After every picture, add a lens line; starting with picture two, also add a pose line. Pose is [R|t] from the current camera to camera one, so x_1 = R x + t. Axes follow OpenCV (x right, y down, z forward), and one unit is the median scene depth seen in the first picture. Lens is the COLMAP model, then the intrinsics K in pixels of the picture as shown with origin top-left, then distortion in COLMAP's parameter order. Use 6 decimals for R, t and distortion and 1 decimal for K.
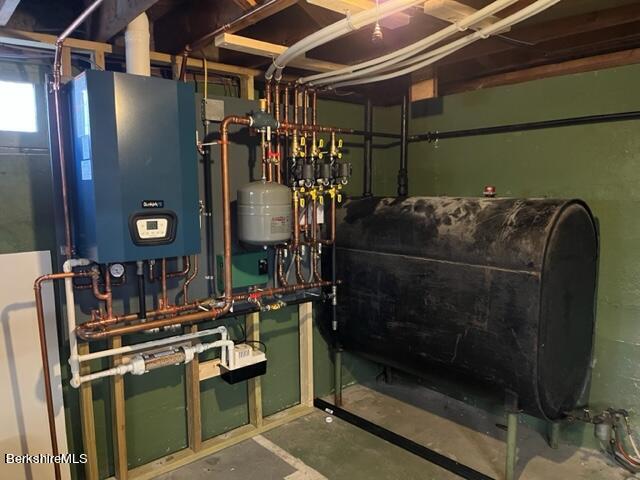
lens RADIAL K [[486.7, 0, 320.0], [0, 486.7, 240.0], [0, 0, 1]] dist [0.009918, -0.000607]
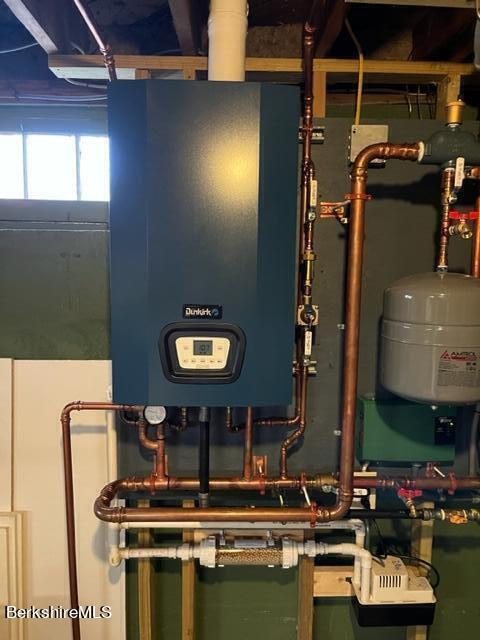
lens RADIAL K [[486.7, 0, 240.0], [0, 486.7, 320.0], [0, 0, 1]] dist [0.009918, -0.000607]
pose [[0.777531, 0.083330, -0.623299, 0.037219], [-0.085861, 0.995967, 0.026045, -0.070413], [0.622956, 0.033266, 0.781550, 0.502165]]
